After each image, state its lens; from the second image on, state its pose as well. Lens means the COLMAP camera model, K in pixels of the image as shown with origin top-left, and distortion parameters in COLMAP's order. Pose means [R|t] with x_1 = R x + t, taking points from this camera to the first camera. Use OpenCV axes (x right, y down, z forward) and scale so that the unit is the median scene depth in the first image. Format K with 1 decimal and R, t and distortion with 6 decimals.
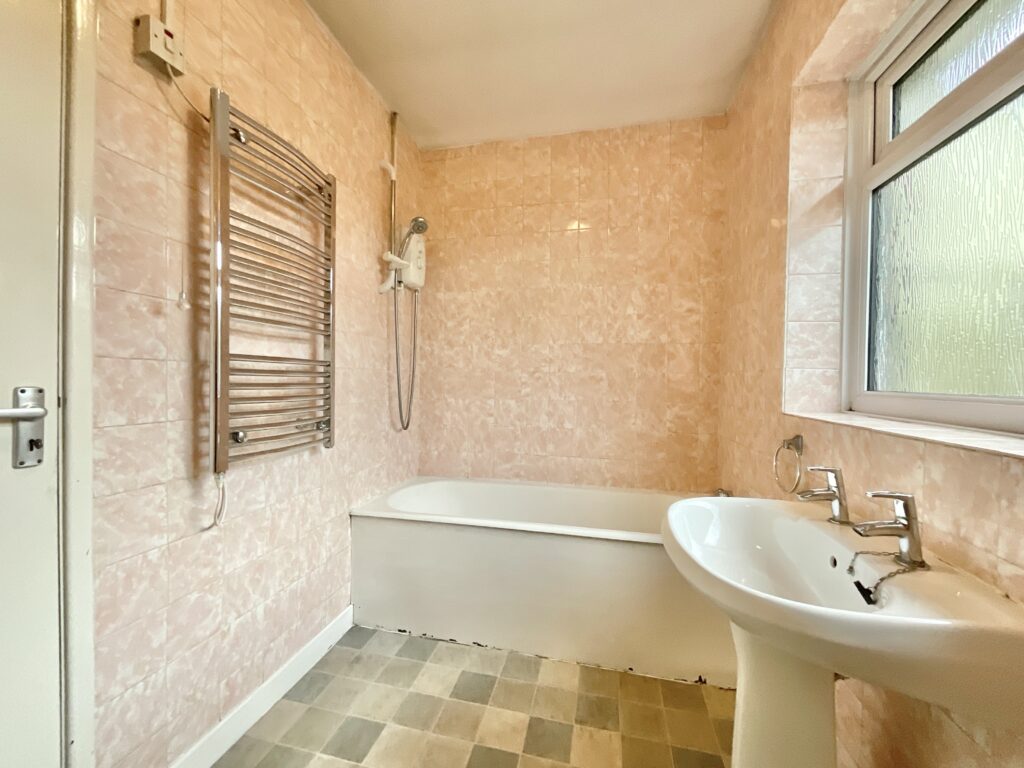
lens RADIAL K [[415.4, 0, 511.1], [0, 415.4, 381.7], [0, 0, 1]] dist [-0.001162, 0.000320]
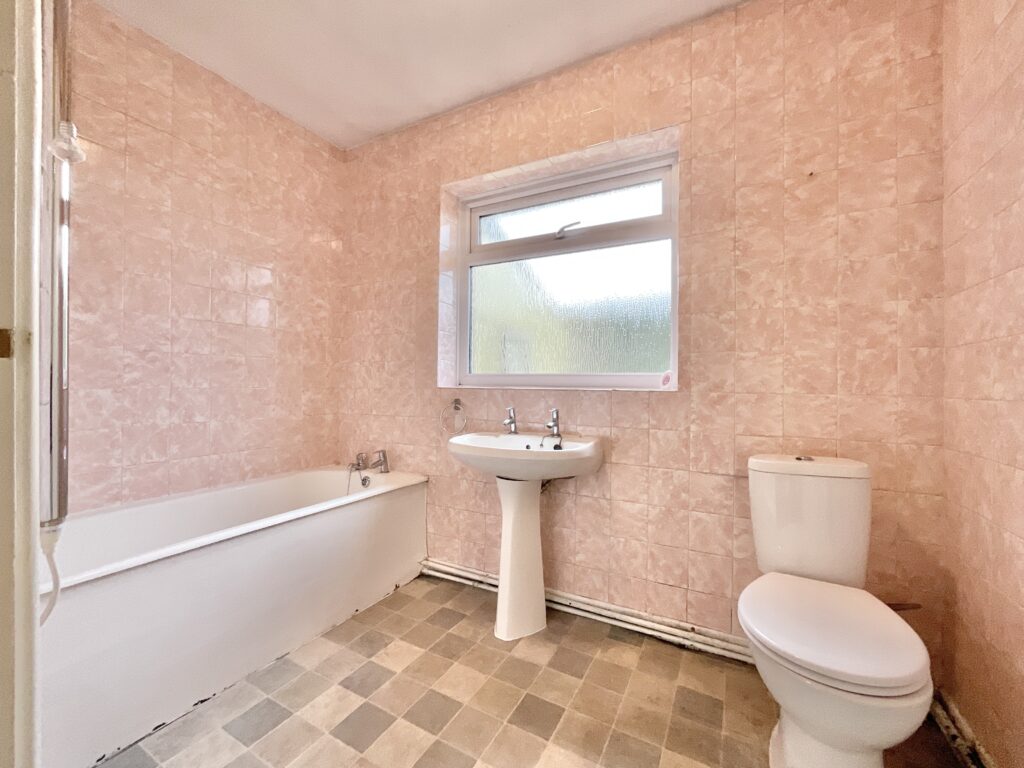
lens RADIAL K [[415.4, 0, 511.1], [0, 415.4, 381.7], [0, 0, 1]] dist [-0.001162, 0.000320]
pose [[0.266945, -0.001056, 0.963711, -0.507316], [-0.000366, 0.999999, 0.001197, 0.031833], [-0.963712, -0.000672, 0.266944, 0.188002]]
